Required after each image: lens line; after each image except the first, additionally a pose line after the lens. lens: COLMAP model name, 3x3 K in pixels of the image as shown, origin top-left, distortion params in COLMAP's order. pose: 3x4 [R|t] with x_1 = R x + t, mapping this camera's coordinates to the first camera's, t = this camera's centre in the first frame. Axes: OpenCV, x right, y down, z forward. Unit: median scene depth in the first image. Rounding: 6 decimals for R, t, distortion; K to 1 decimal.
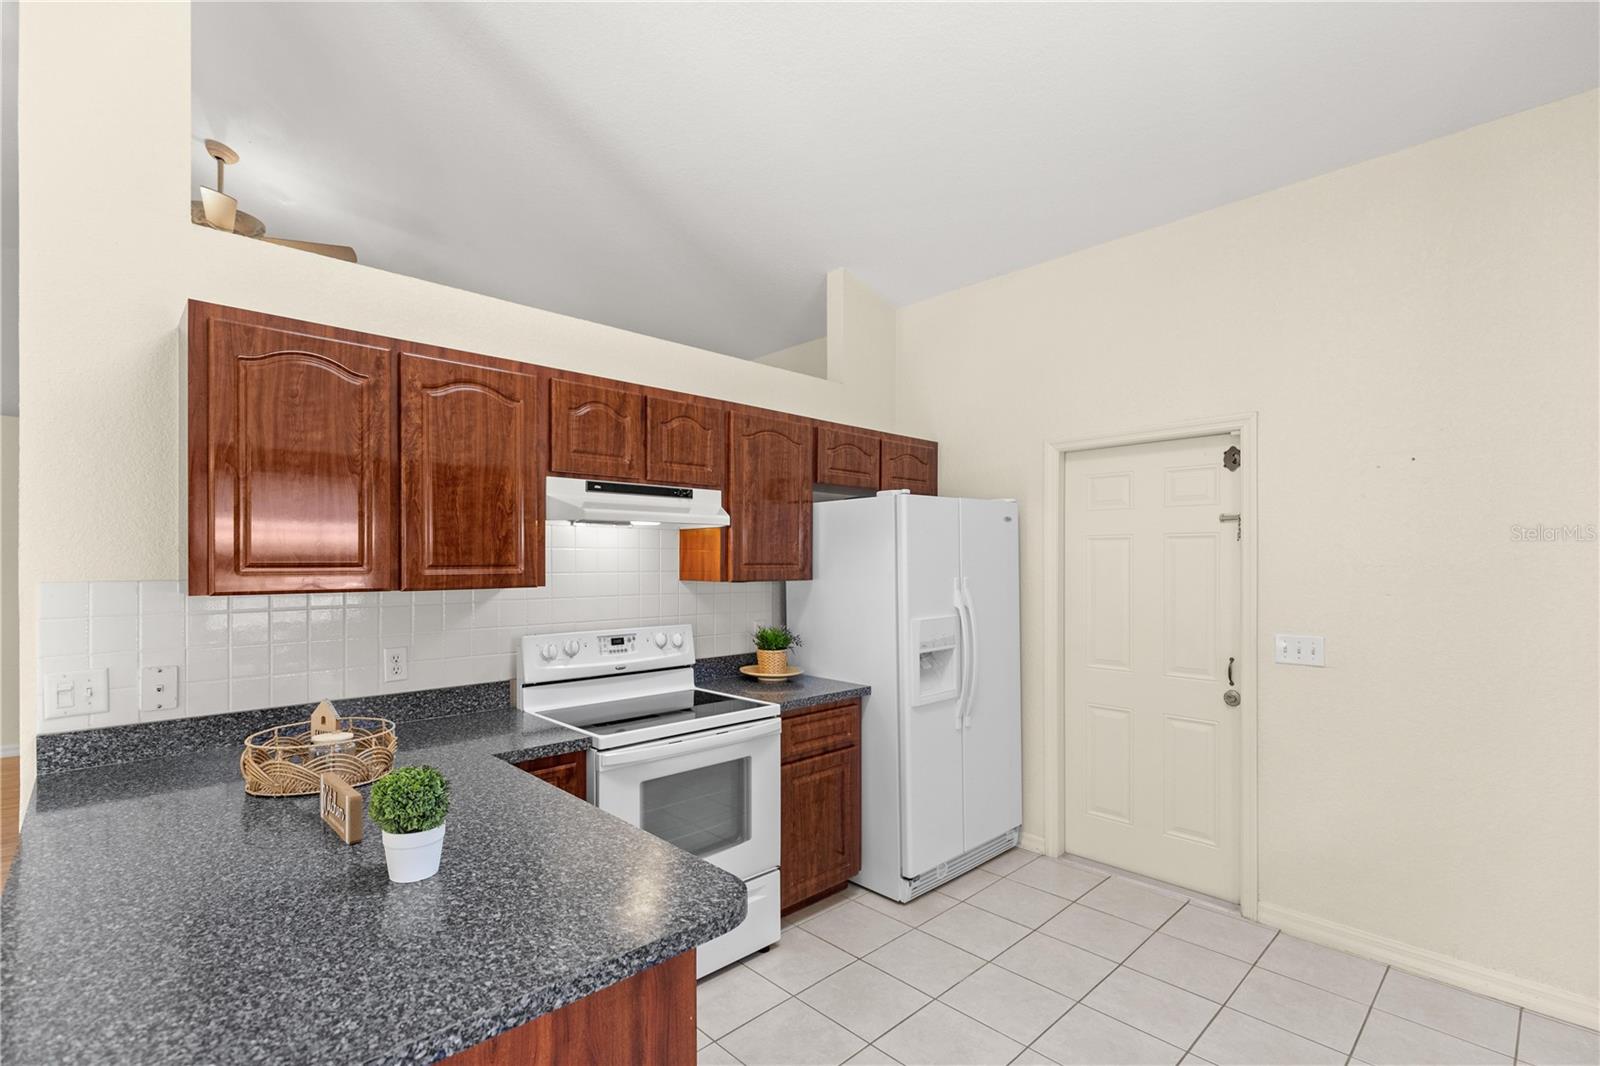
lens RADIAL K [[728.4, 0, 802.6], [0, 728.4, 561.5], [0, 0, 1]] dist [0.002466, -0.000064]
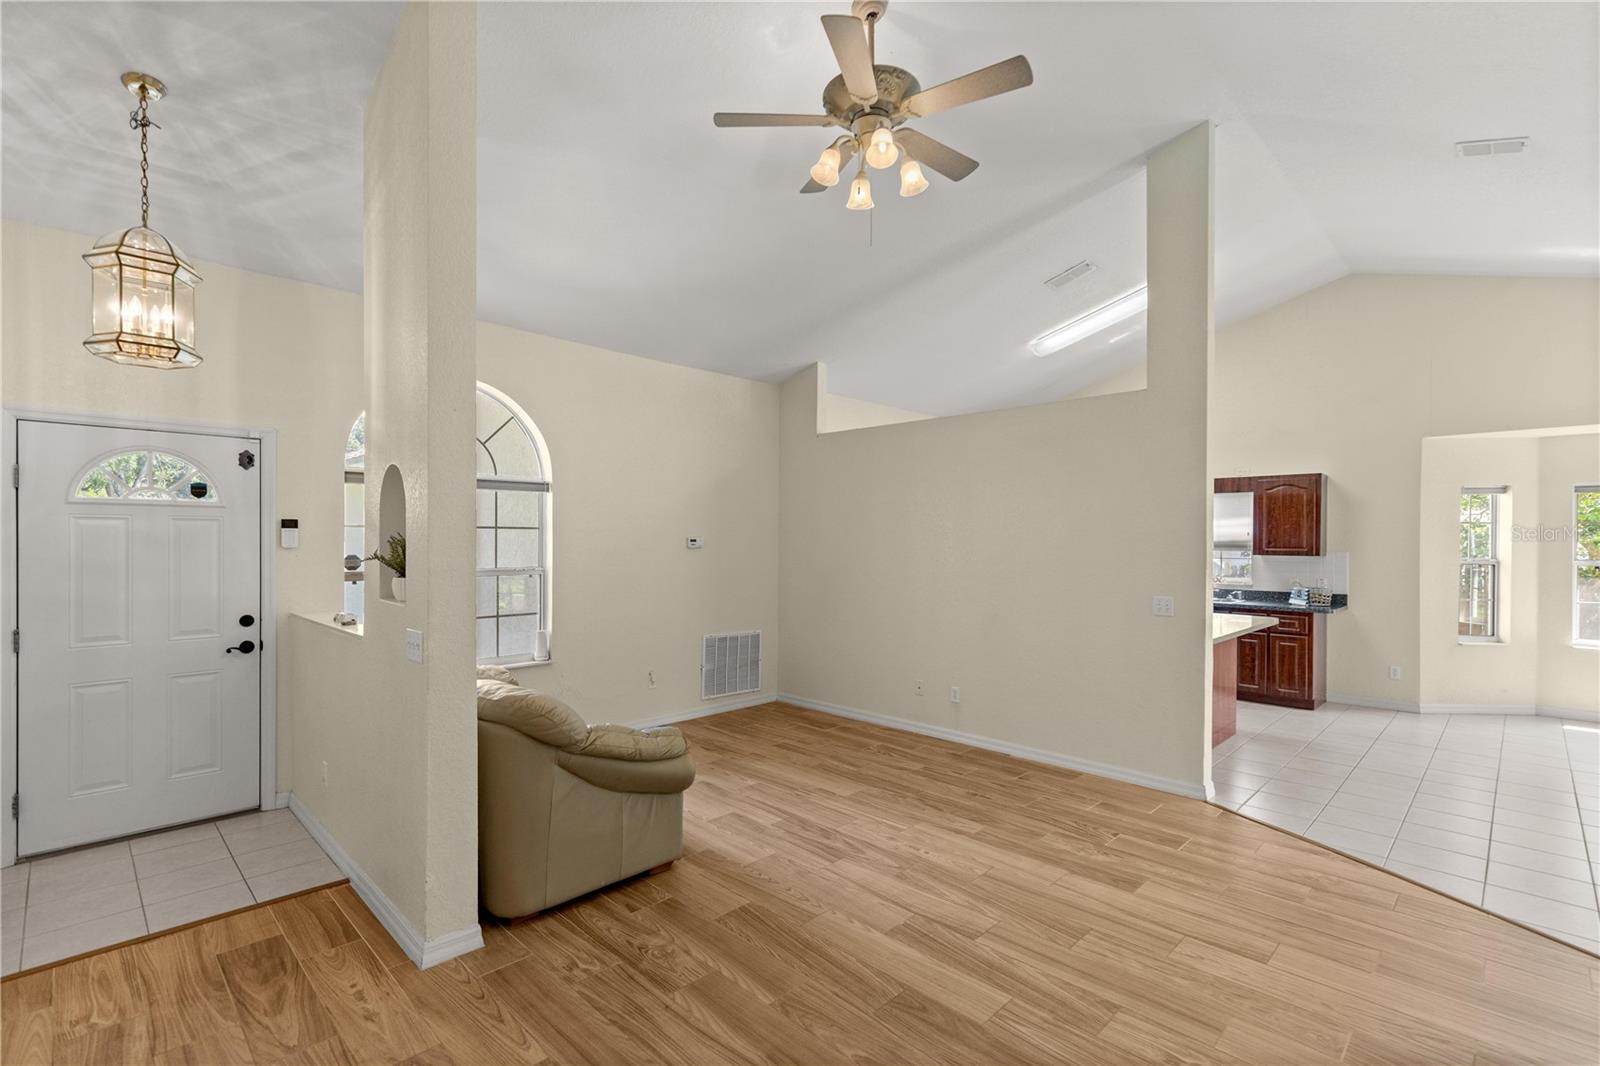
lens RADIAL K [[735.8, 0, 780.0], [0, 735.8, 544.4], [0, 0, 1]] dist [0.000313, -0.000305]
pose [[-0.008405, -0.005883, 0.999947, -2.086176], [-0.003053, 0.999978, 0.005858, -0.012890], [-0.999960, -0.003004, -0.008423, 1.463391]]
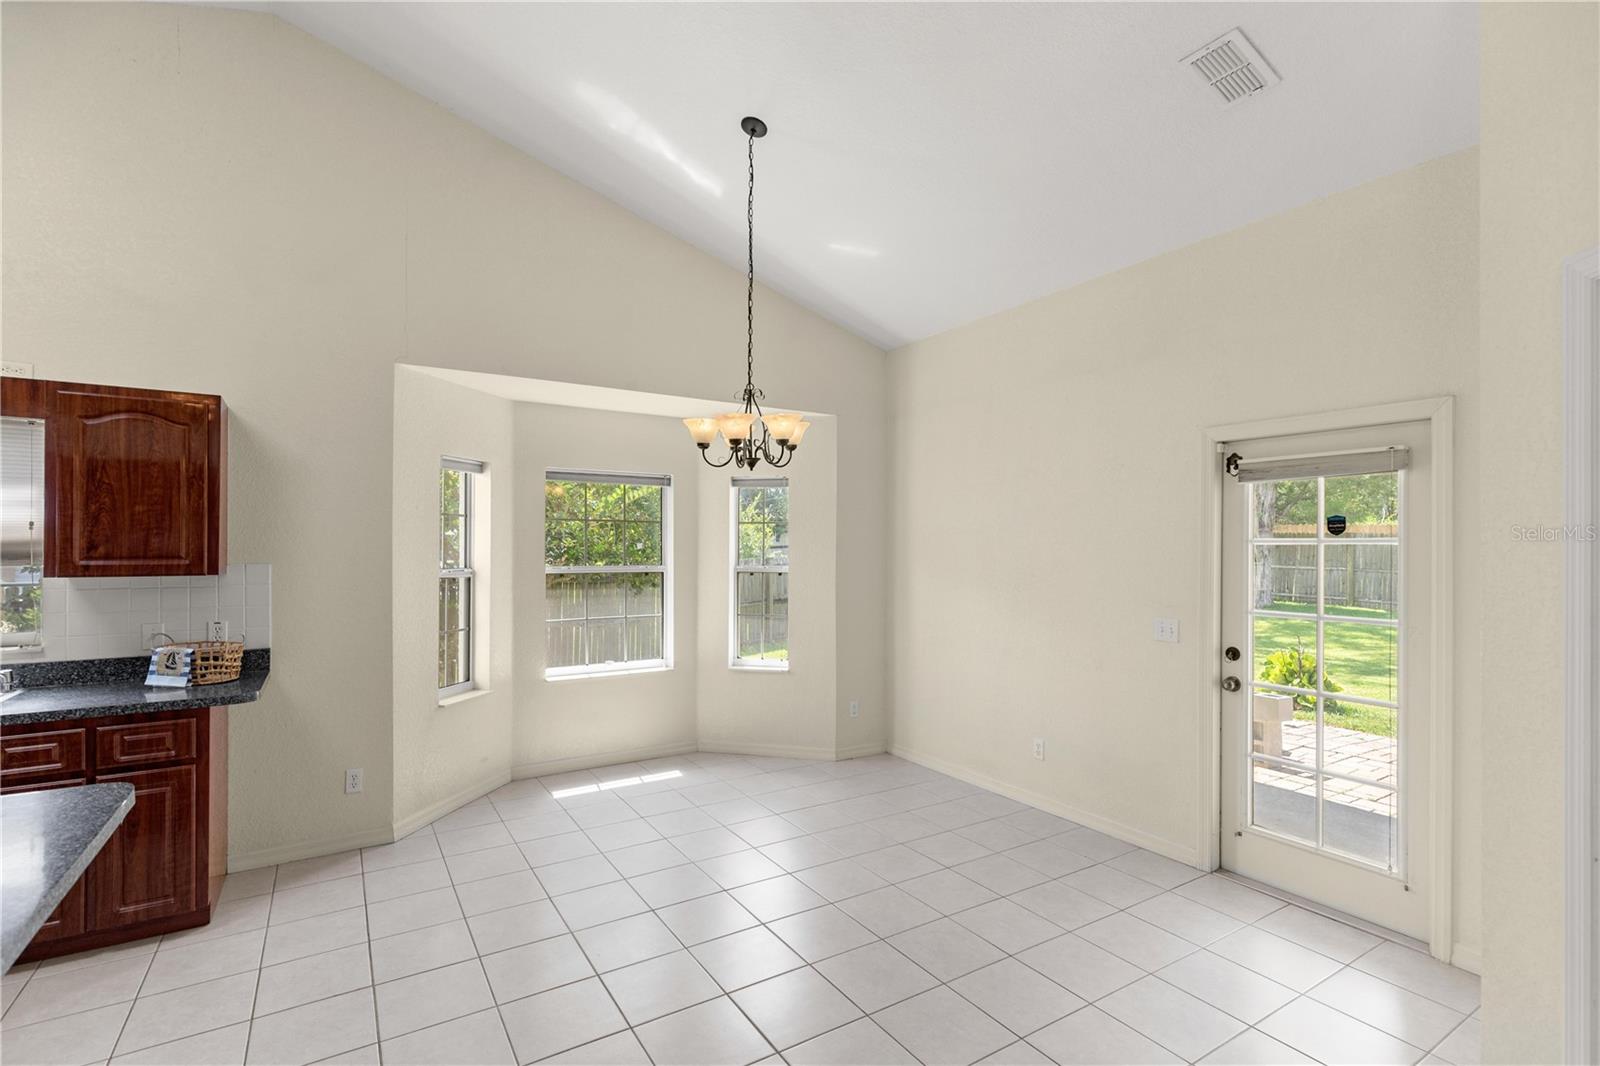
lens RADIAL K [[727.4, 0, 790.5], [0, 727.4, 543.9], [0, 0, 1]] dist [-0.000871, -0.000223]
pose [[-0.979072, -0.002325, 0.203500, -0.884855], [-0.002832, 0.999994, -0.002201, -0.012540], [-0.203494, -0.002731, -0.979072, 0.657239]]
